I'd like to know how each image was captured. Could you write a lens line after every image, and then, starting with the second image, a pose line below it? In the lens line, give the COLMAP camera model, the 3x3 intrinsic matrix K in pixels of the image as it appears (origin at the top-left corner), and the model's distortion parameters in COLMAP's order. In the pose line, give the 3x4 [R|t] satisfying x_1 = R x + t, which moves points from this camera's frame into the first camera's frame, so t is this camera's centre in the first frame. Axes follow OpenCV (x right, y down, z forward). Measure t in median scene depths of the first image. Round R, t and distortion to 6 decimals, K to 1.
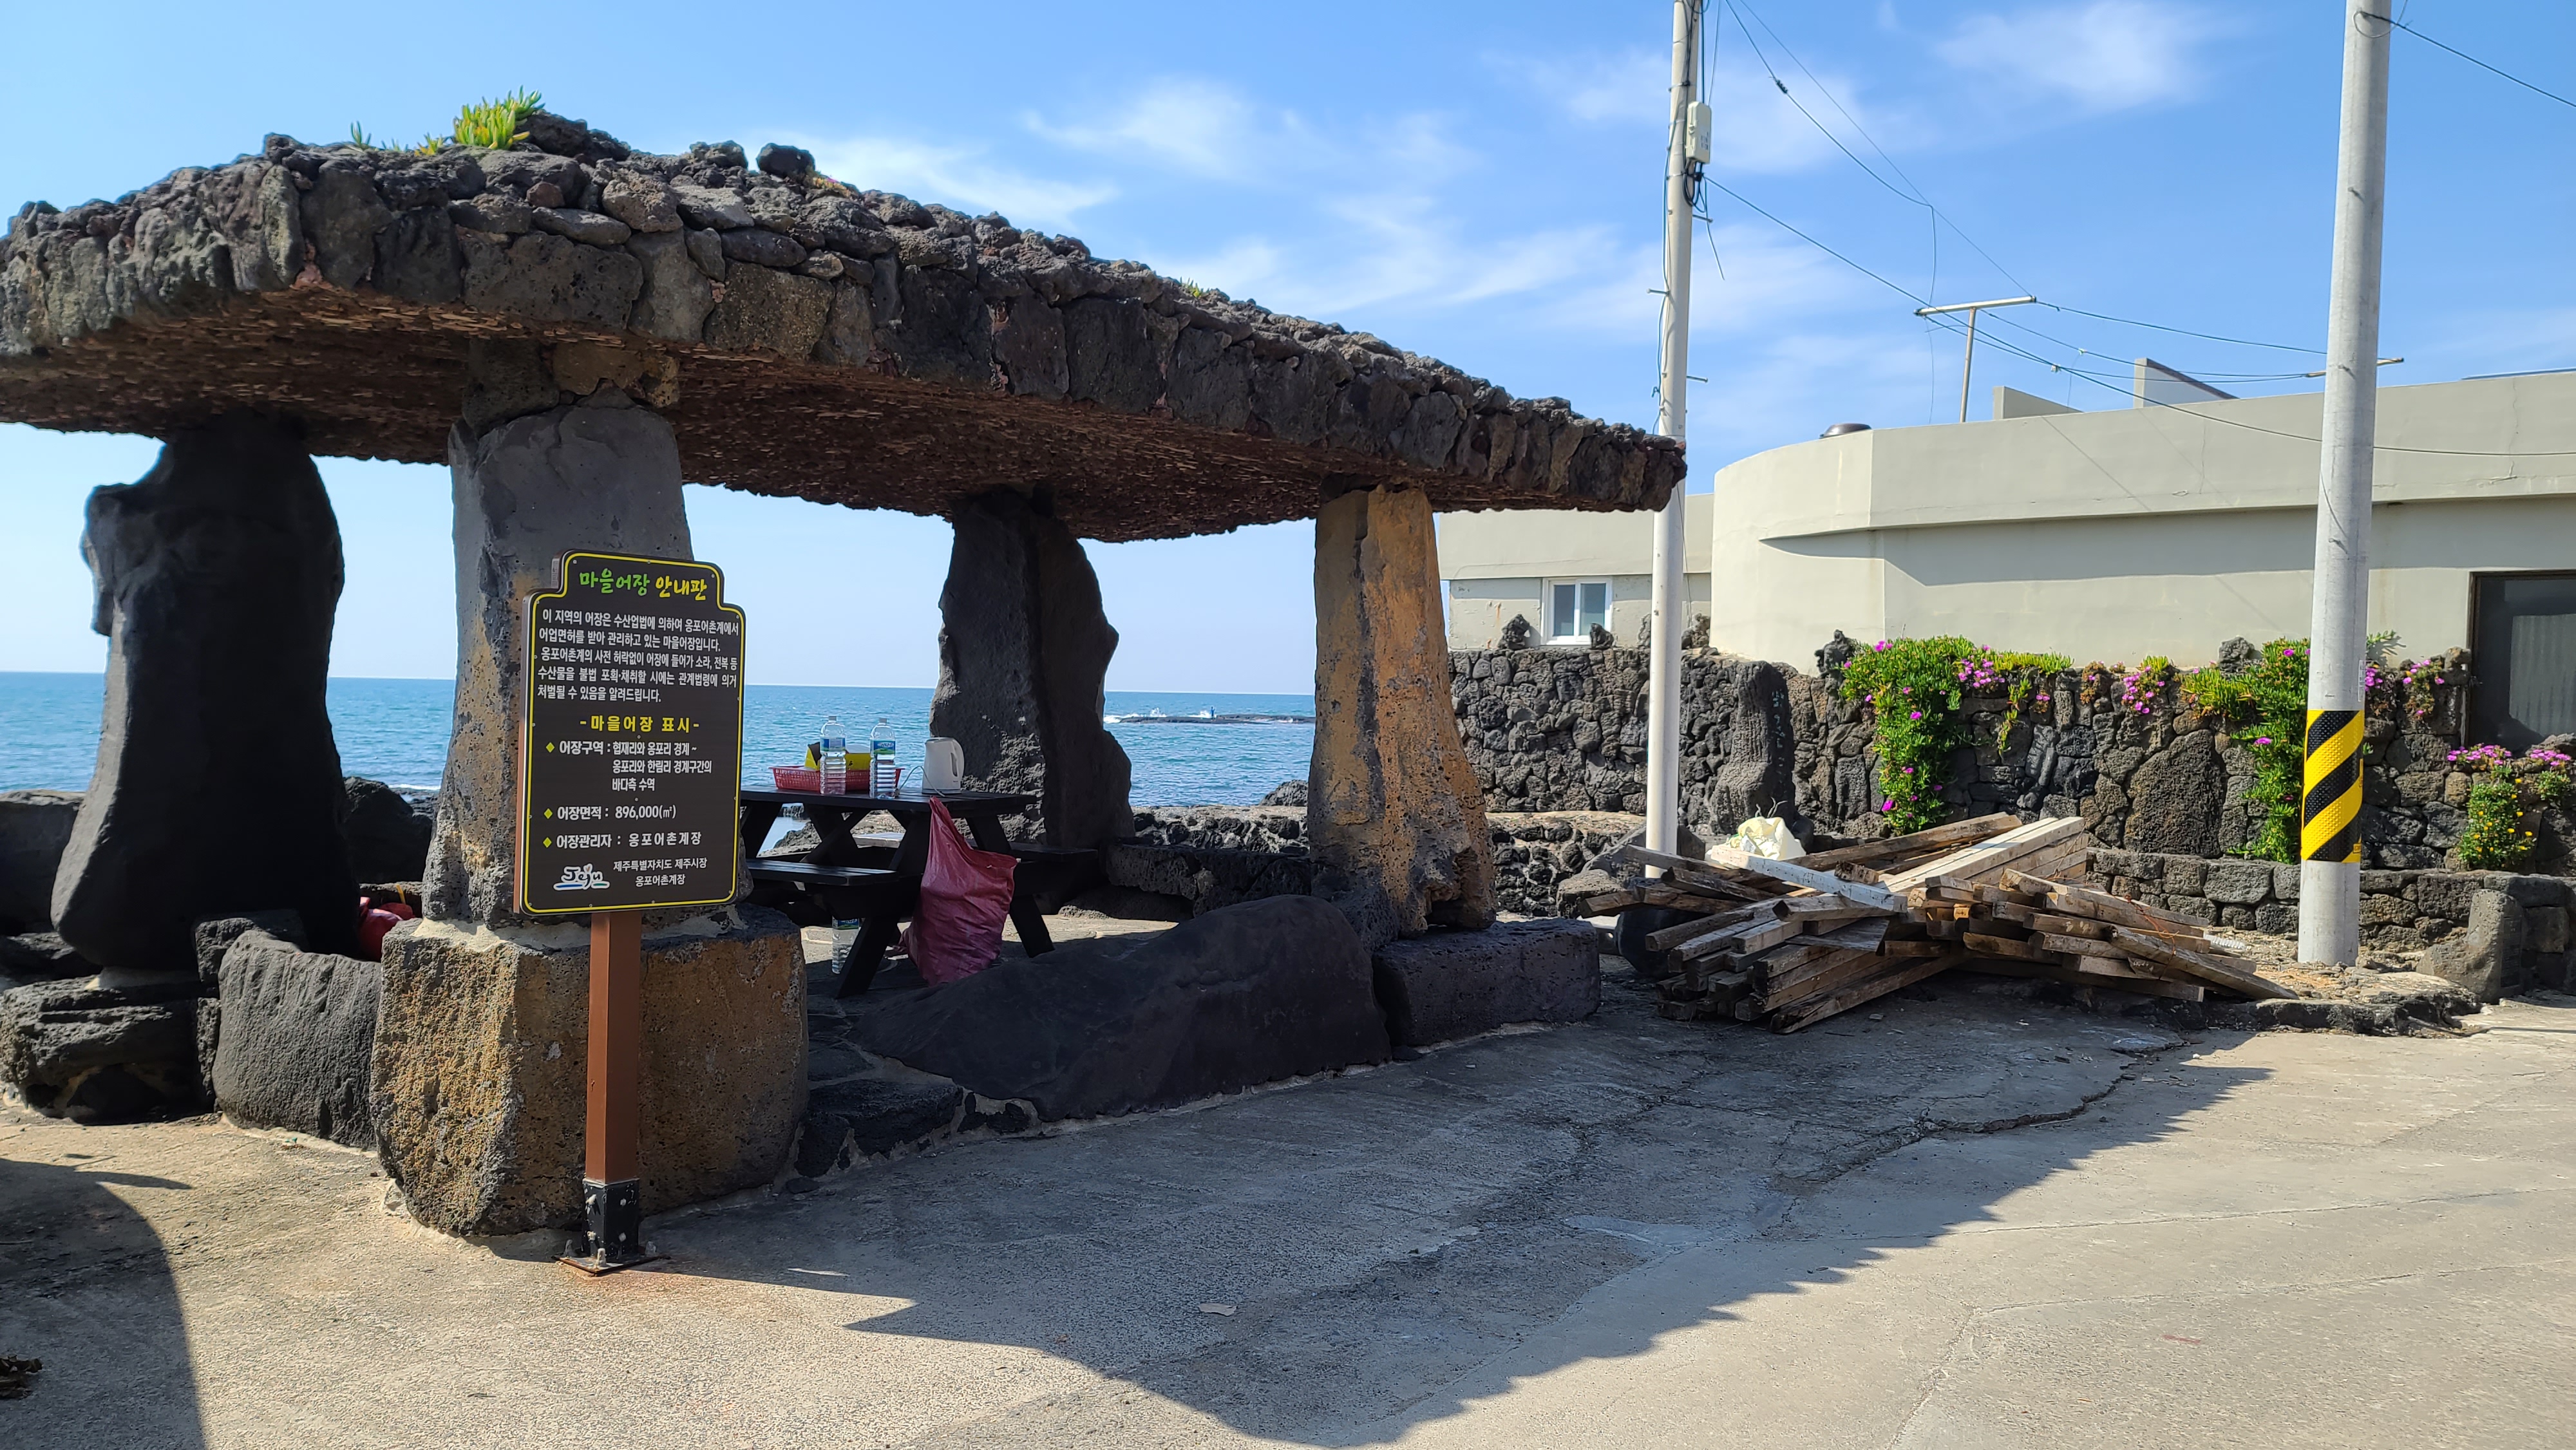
lens RADIAL K [[1863.5, 0, 1296.2], [0, 1863.5, 759.0], [0, 0, 1]] dist [0.058396, -0.023562]
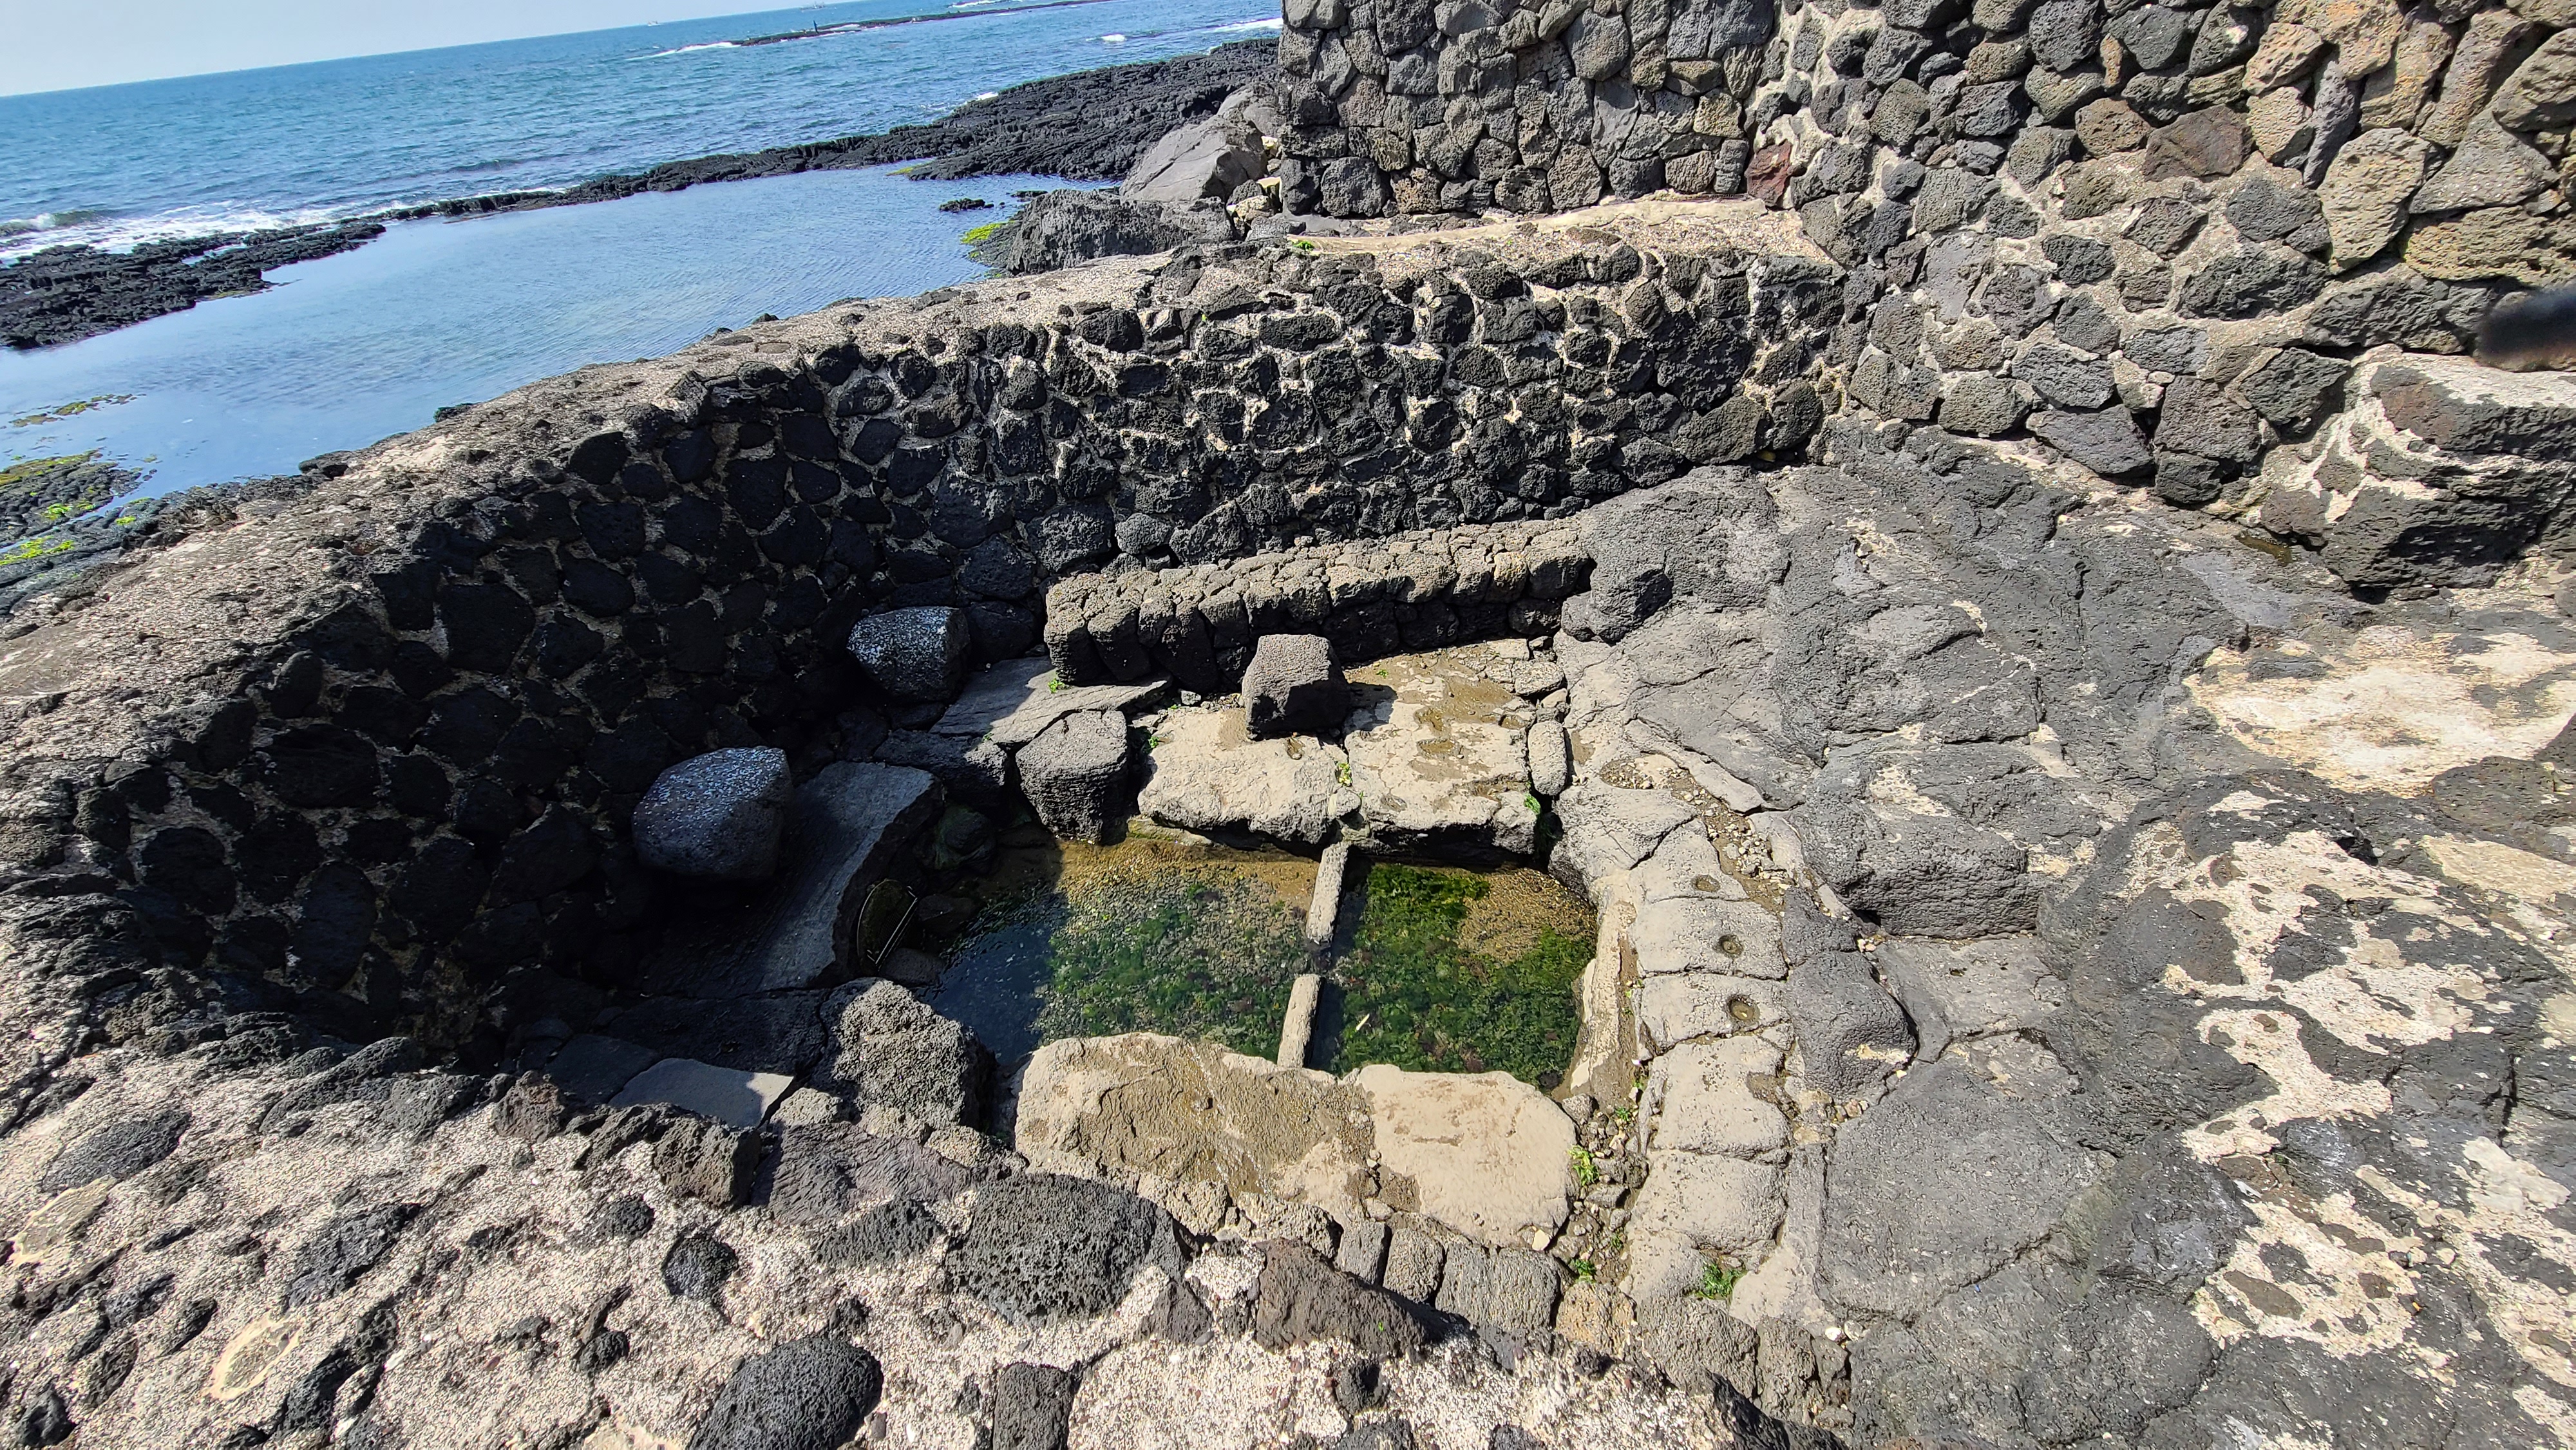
lens RADIAL K [[1049.1, 0, 1280.8], [0, 1049.1, 721.1], [0, 0, 1]] dist [-0.000541, -0.000853]
pose [[0.944883, -0.265116, 0.192119, -0.048731], [0.115068, 0.818252, 0.563226, -0.035582], [-0.306522, -0.510076, 0.803659, 0.678430]]
